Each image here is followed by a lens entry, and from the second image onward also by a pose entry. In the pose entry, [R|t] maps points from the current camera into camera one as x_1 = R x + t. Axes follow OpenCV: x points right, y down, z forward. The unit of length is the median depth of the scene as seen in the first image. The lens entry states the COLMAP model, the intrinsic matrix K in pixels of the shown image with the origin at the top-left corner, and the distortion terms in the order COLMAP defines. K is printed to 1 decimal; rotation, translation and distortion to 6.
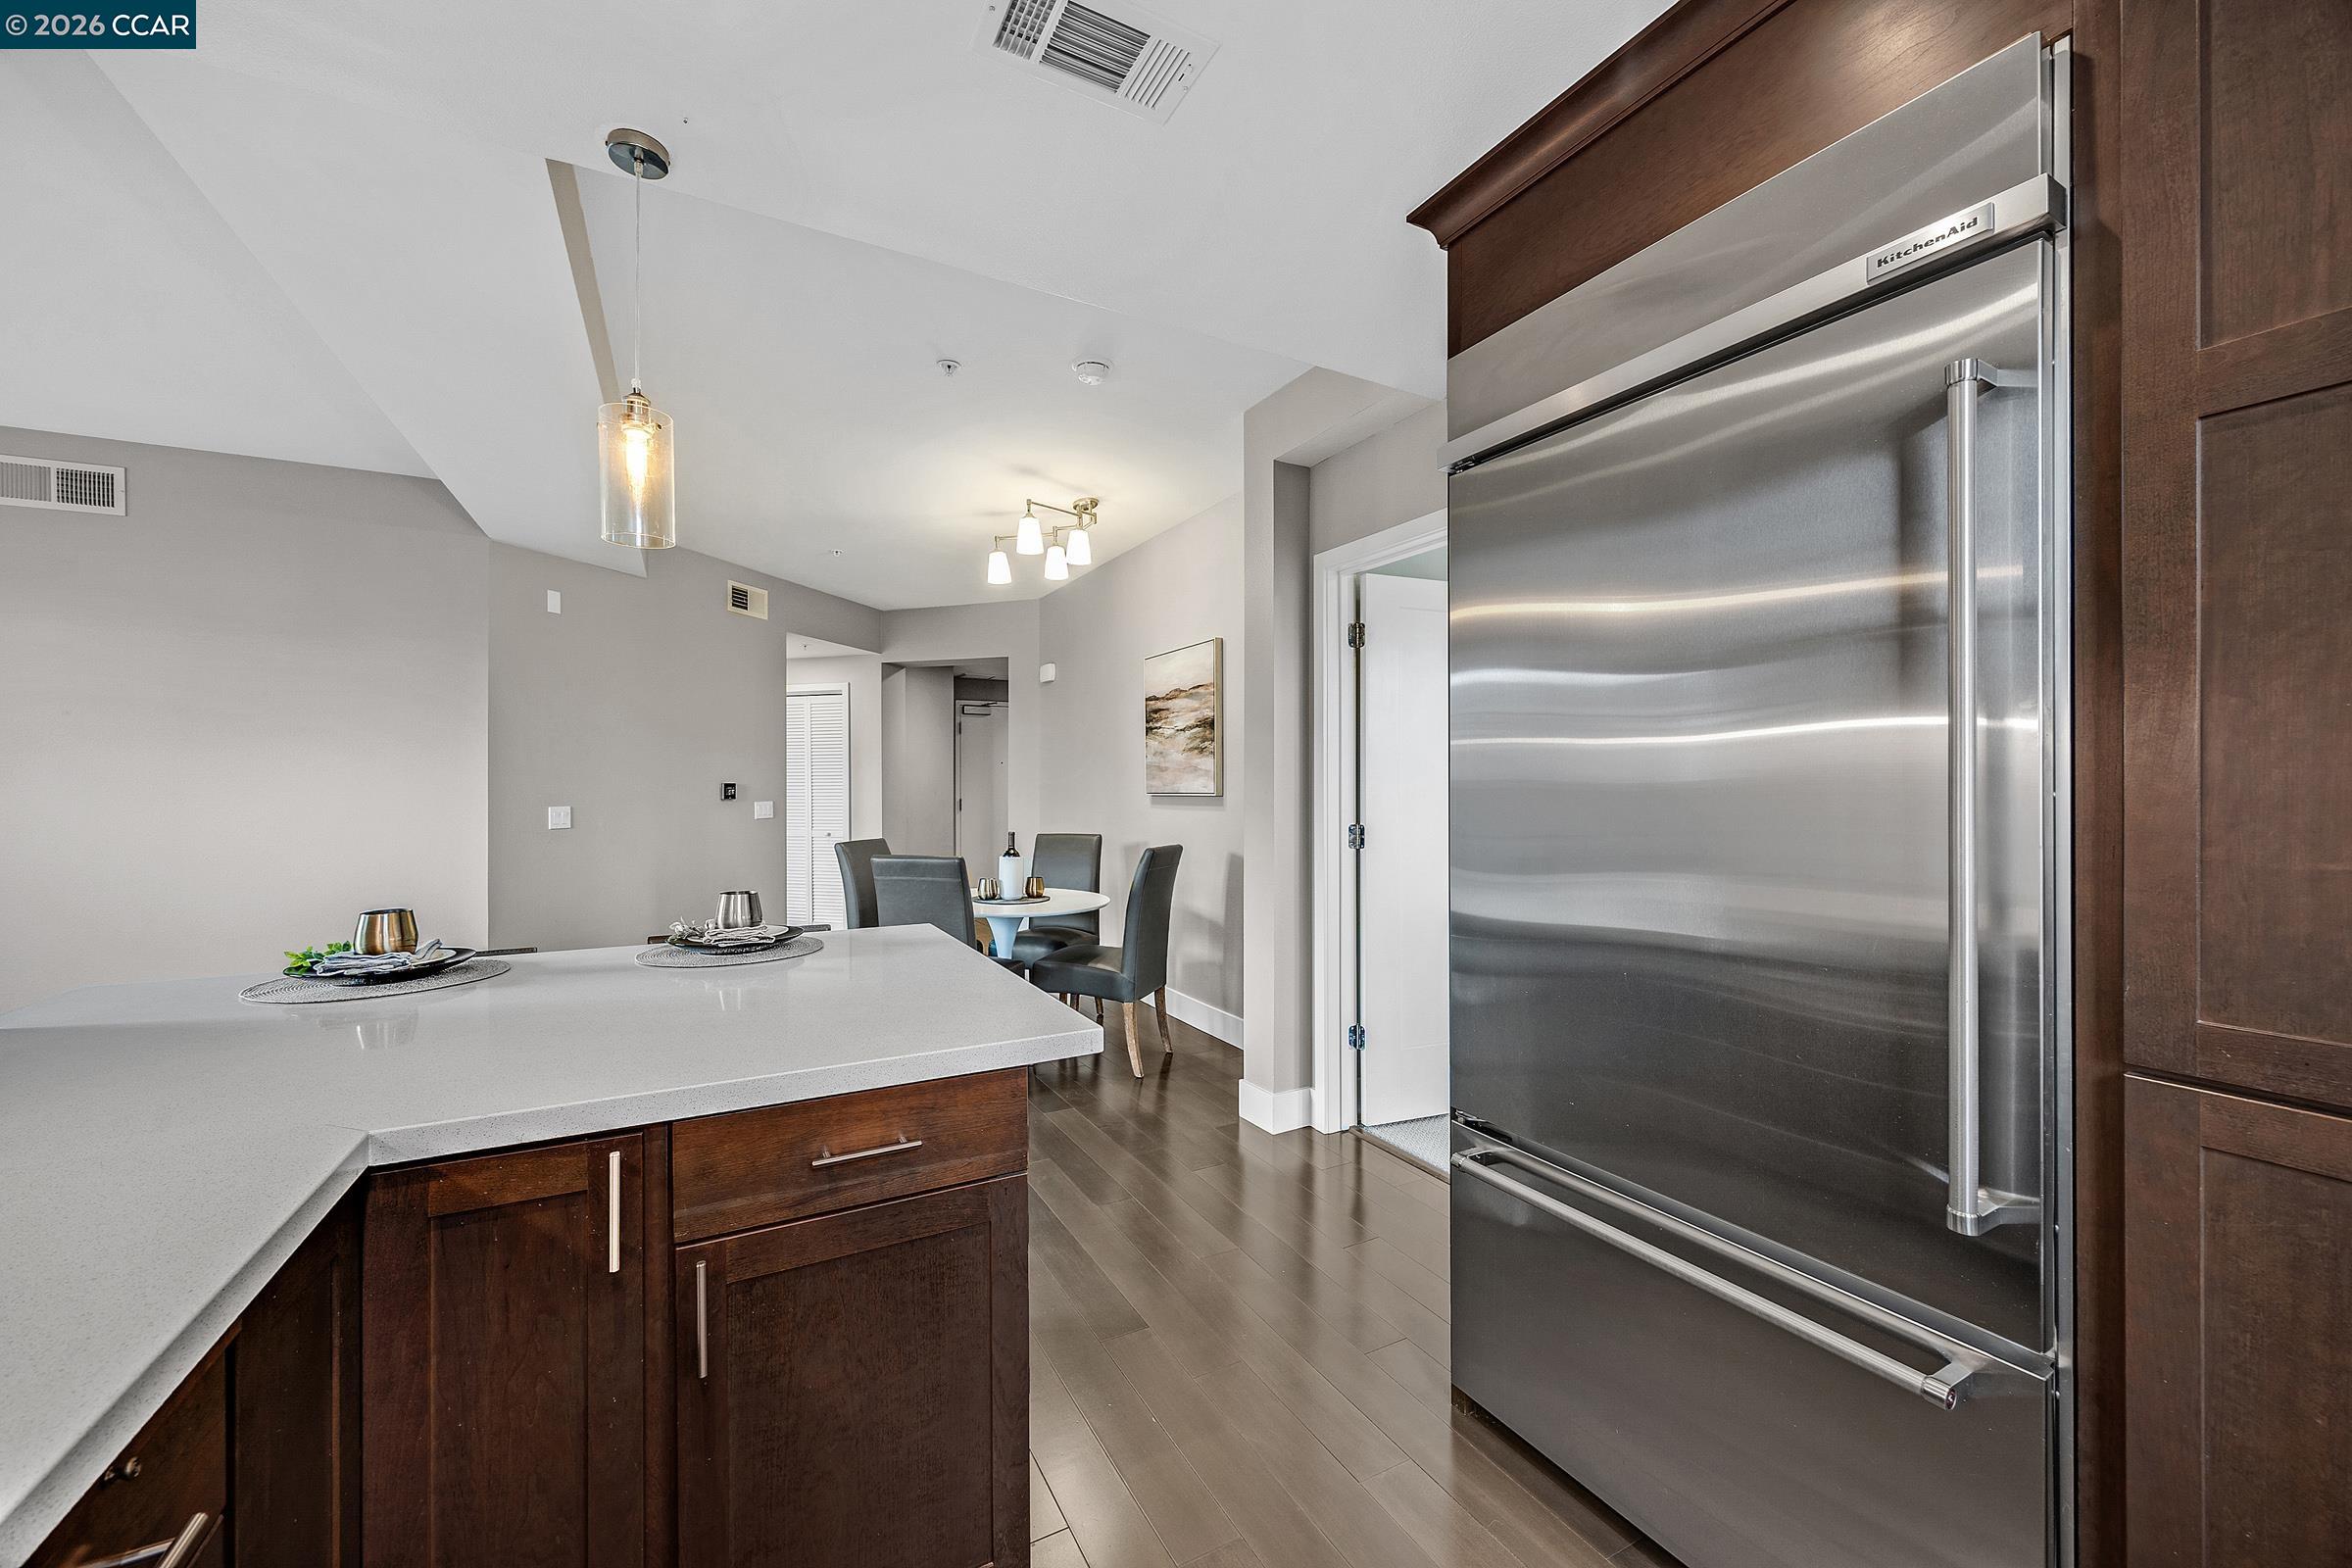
lens RADIAL K [[899.5, 0, 1176.0], [0, 899.5, 784.0], [0, 0, 1]] dist [-0.002133, -0.000319]
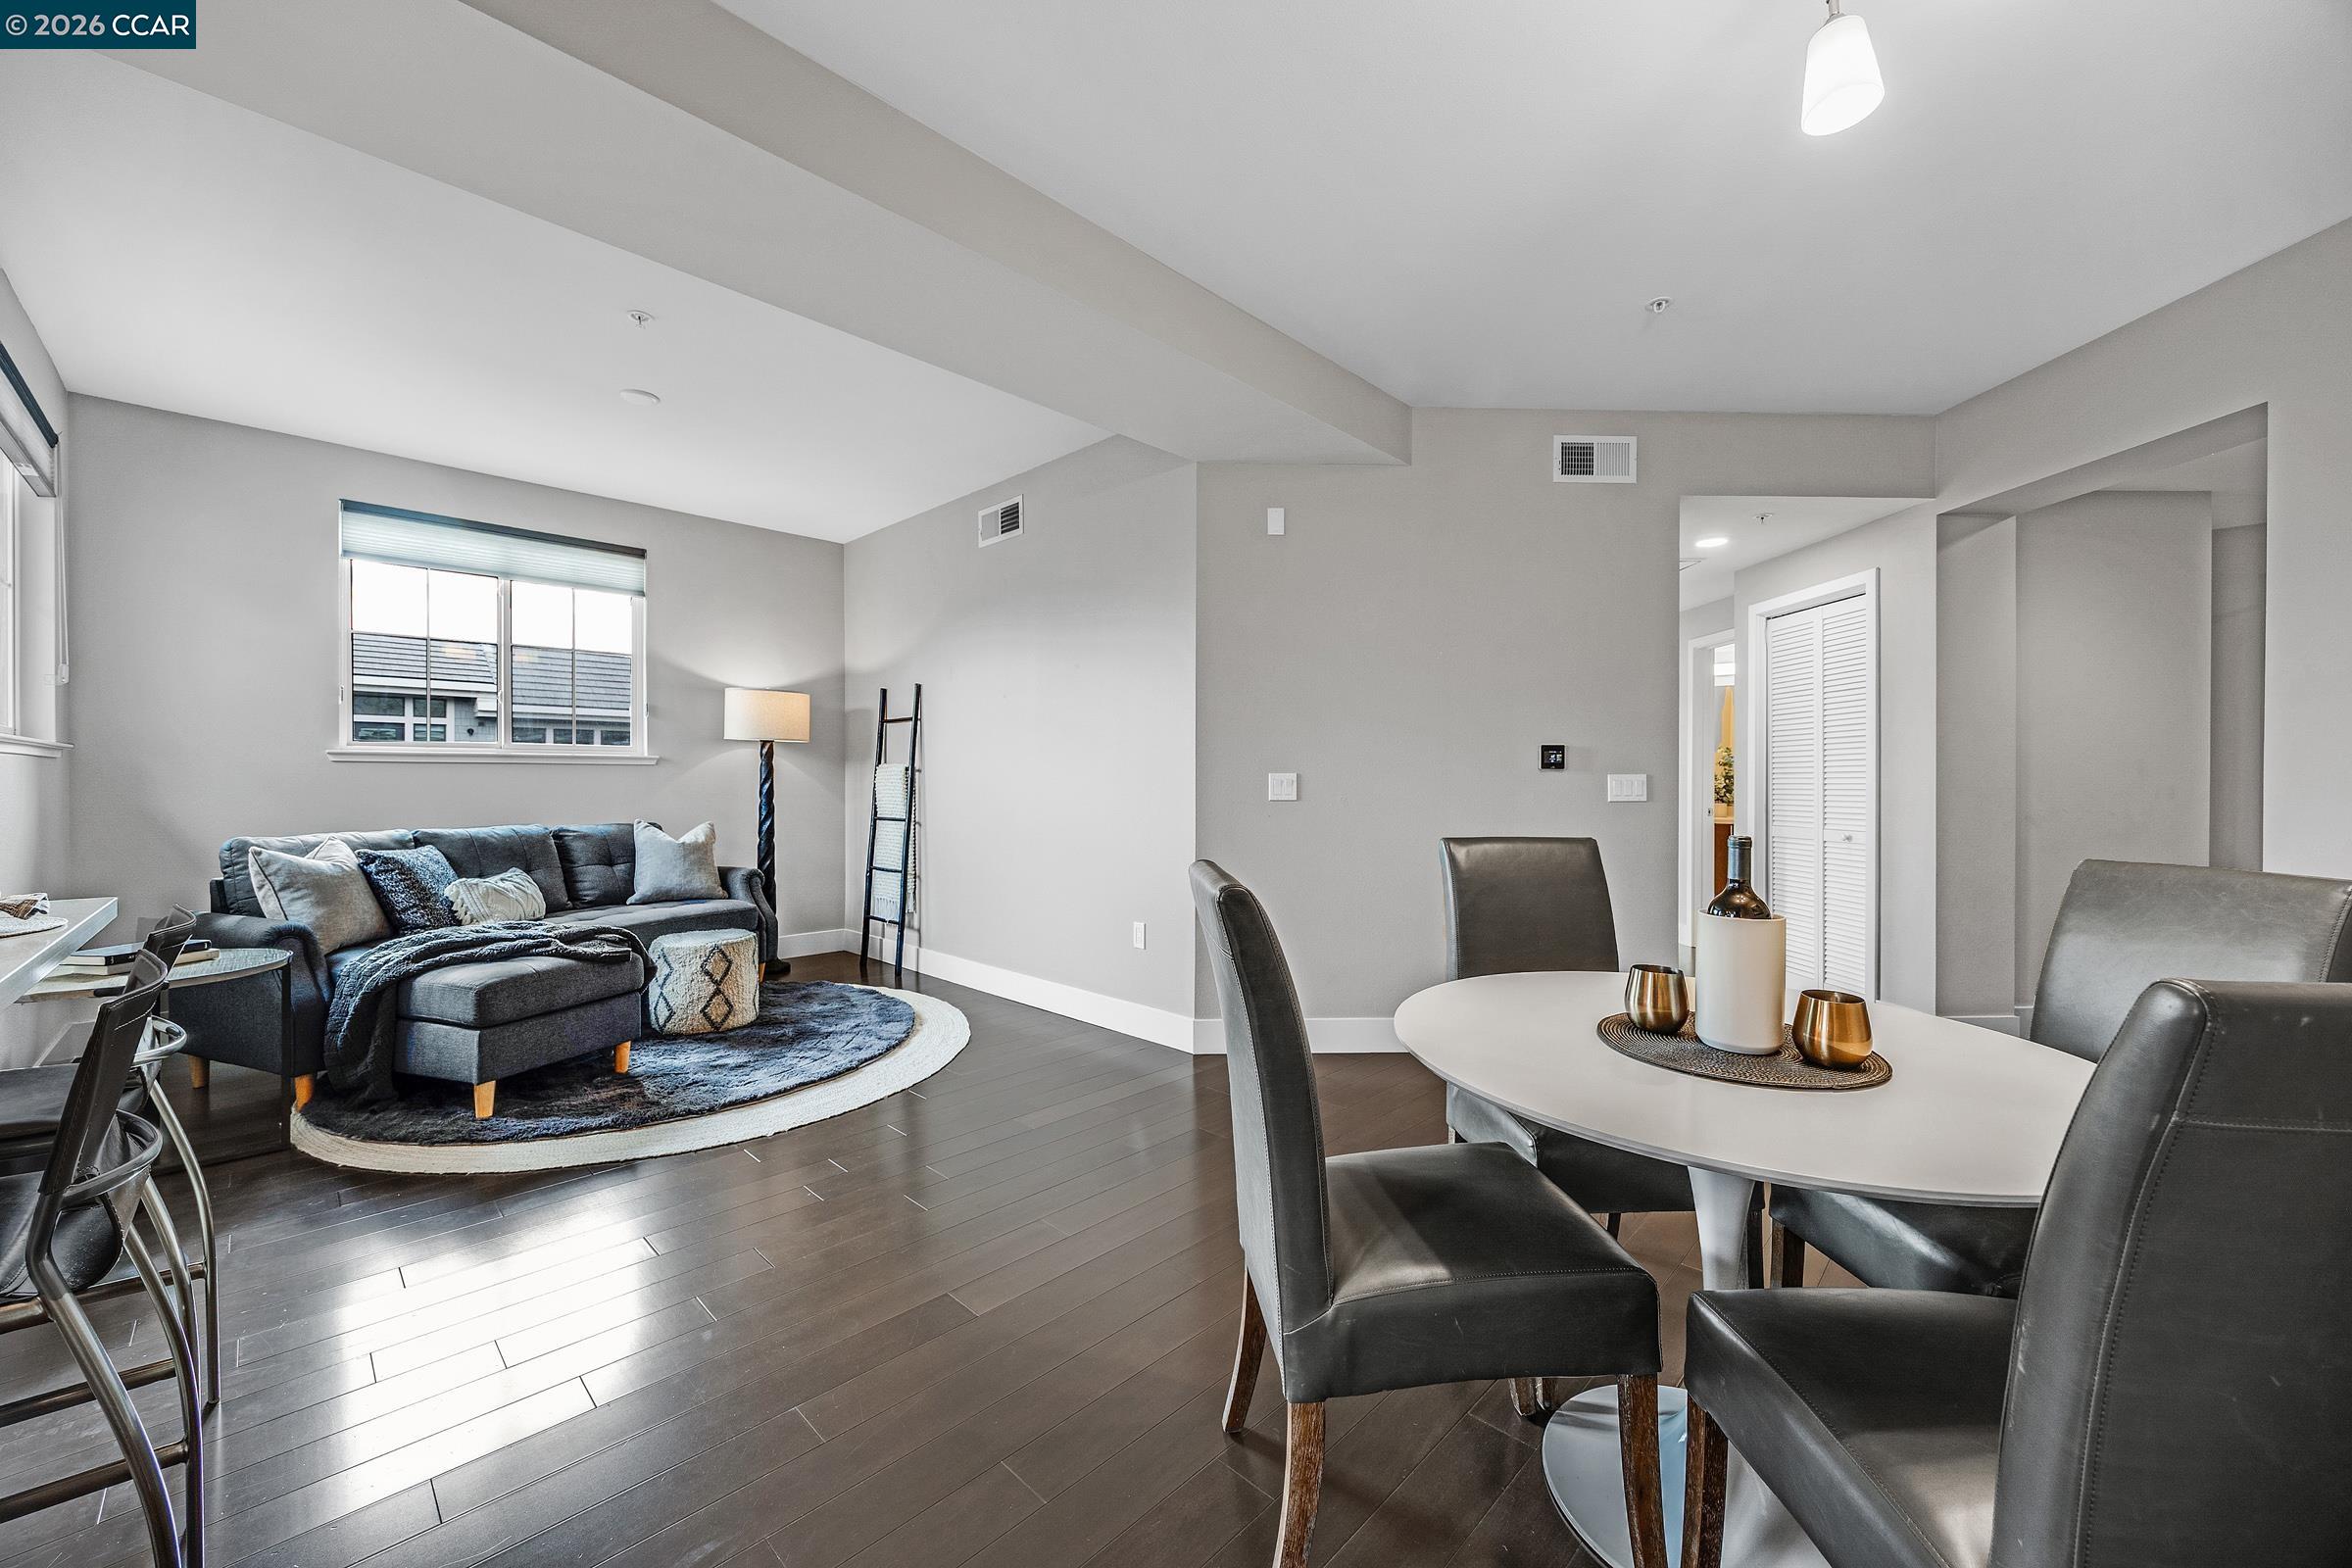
lens RADIAL K [[899.5, 0, 1176.0], [0, 899.5, 784.0], [0, 0, 1]] dist [-0.002133, -0.000319]
pose [[0.305501, 0.006004, -0.952173, 0.054836], [-0.001558, 0.999982, 0.005806, 0.029815], [0.952190, -0.000290, 0.305505, 0.652949]]
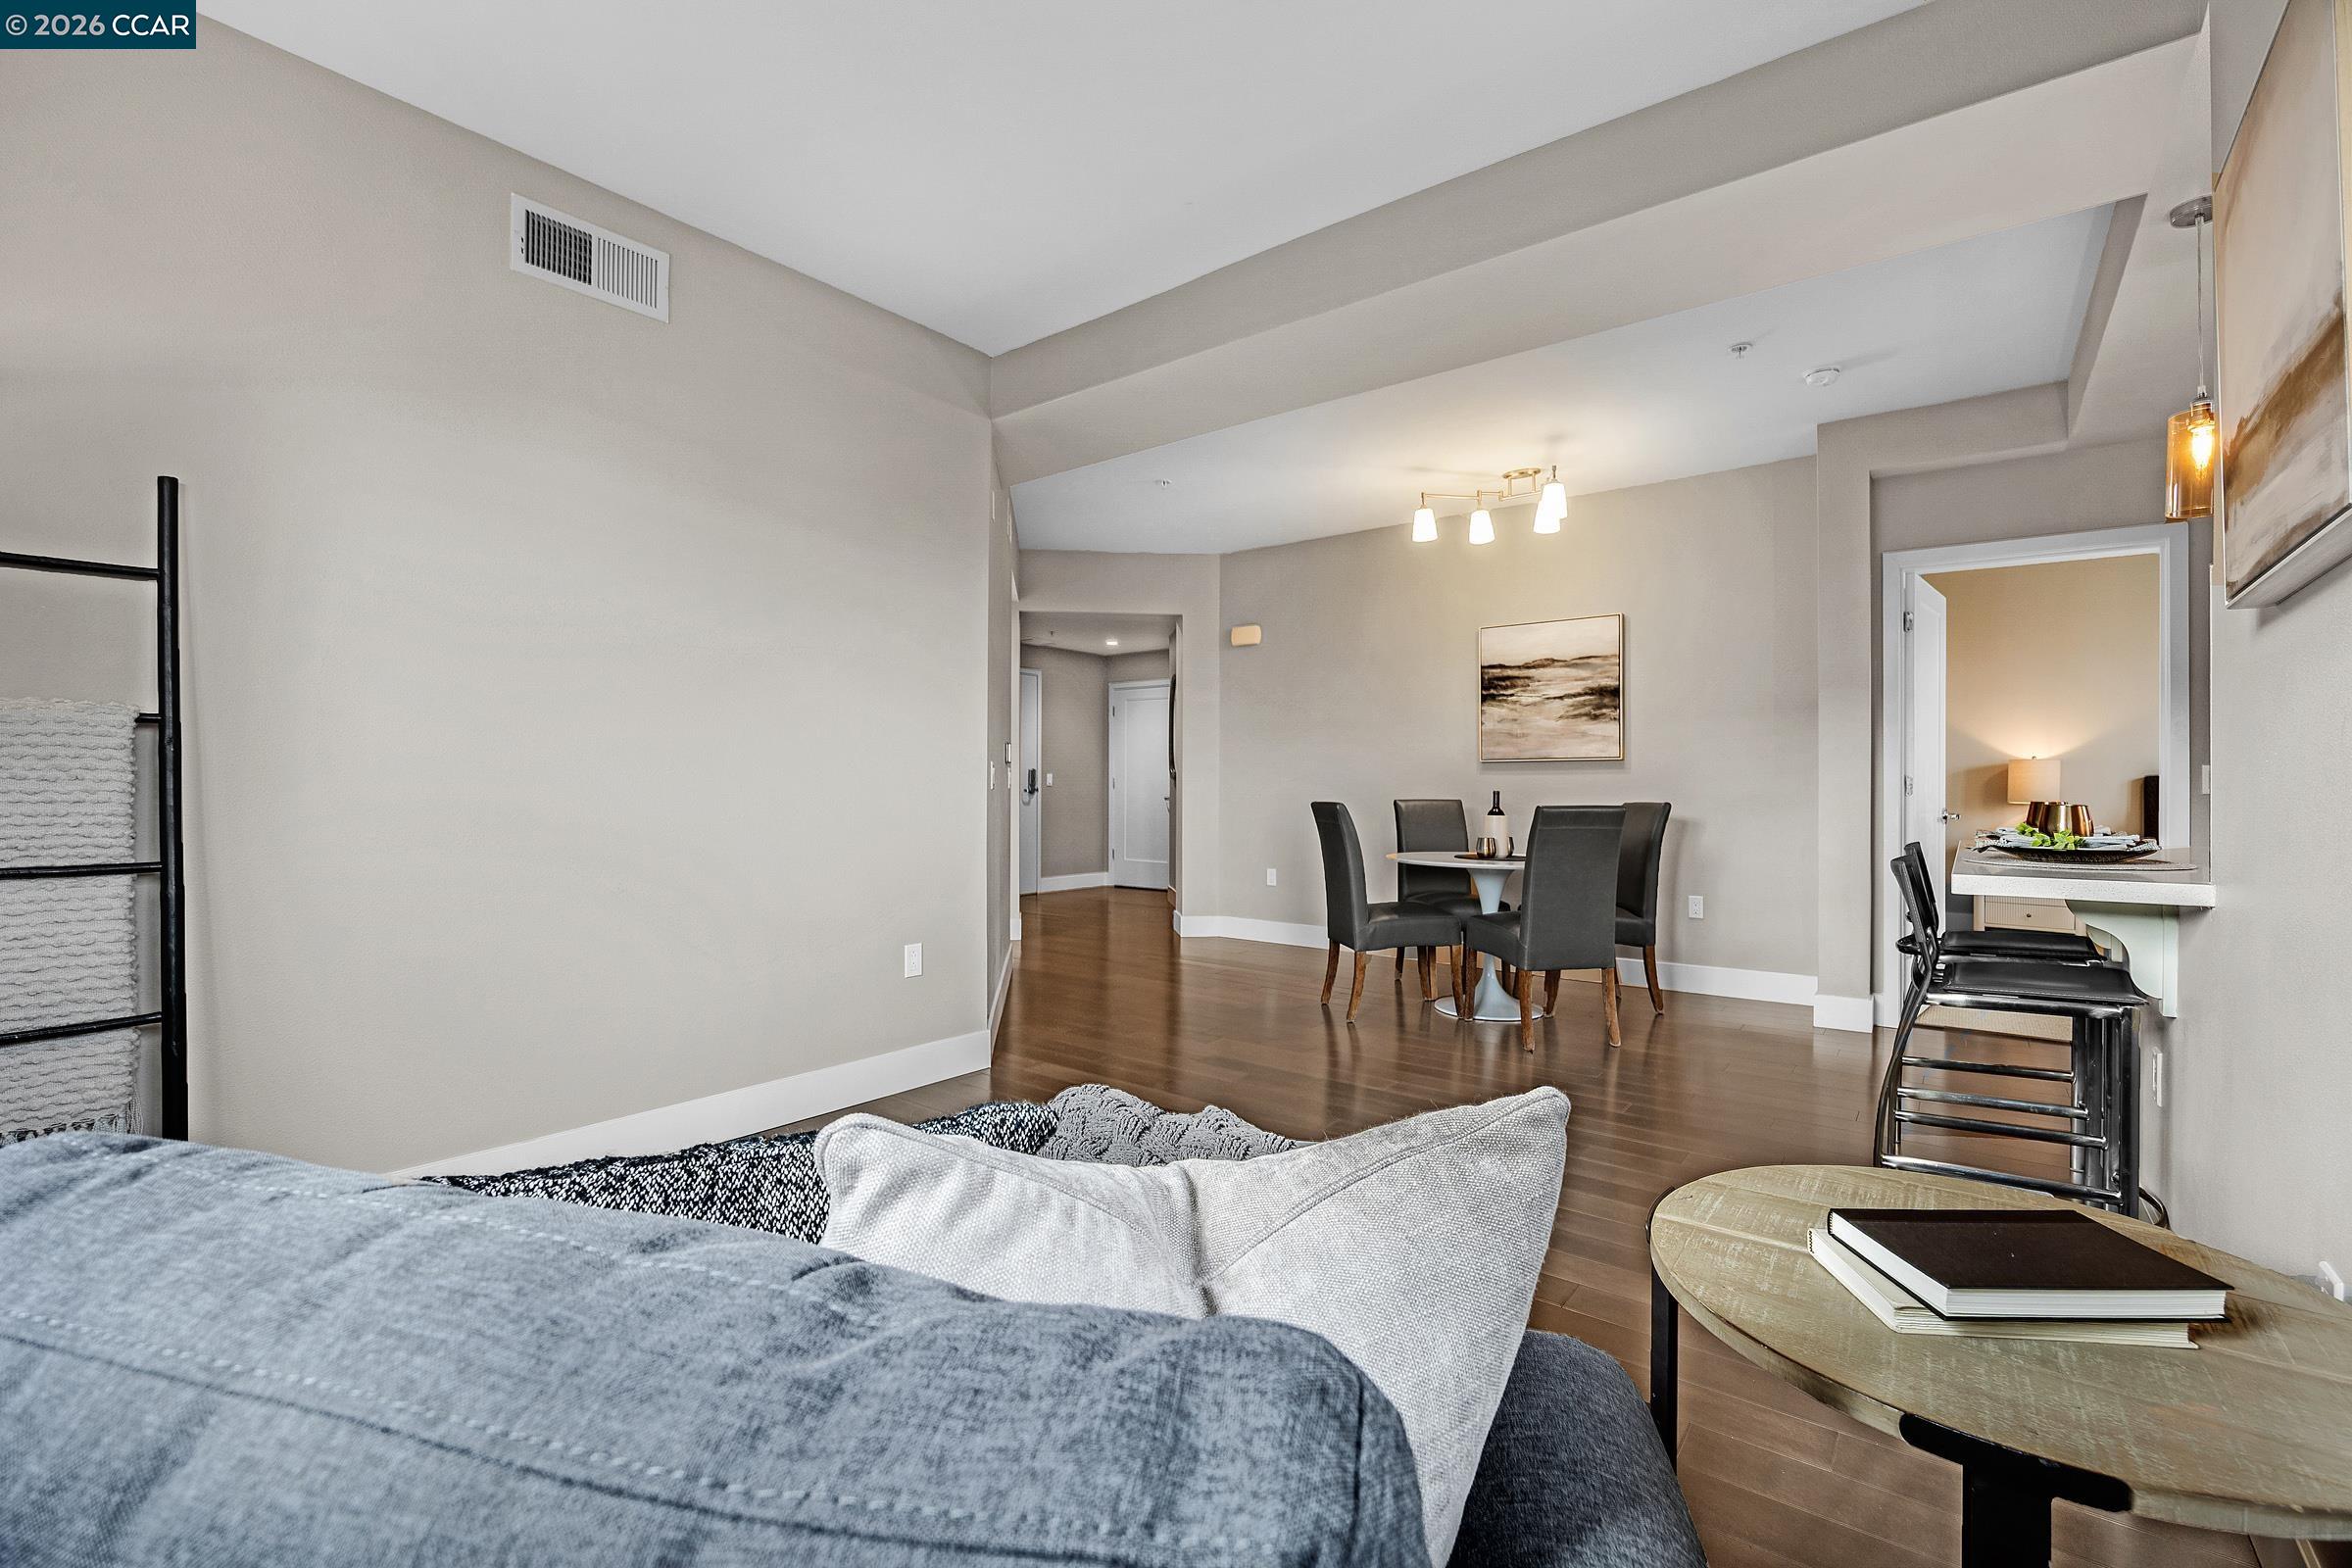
lens RADIAL K [[1032.0, 0, 1176.0], [0, 1032.0, 784.0], [0, 0, 1]] dist [-0.000587, -0.000018]
pose [[0.911310, 0.005981, 0.411677, -0.908250], [-0.007340, 0.999972, 0.001719, 0.042595], [-0.411655, -0.004588, 0.911328, 0.086313]]
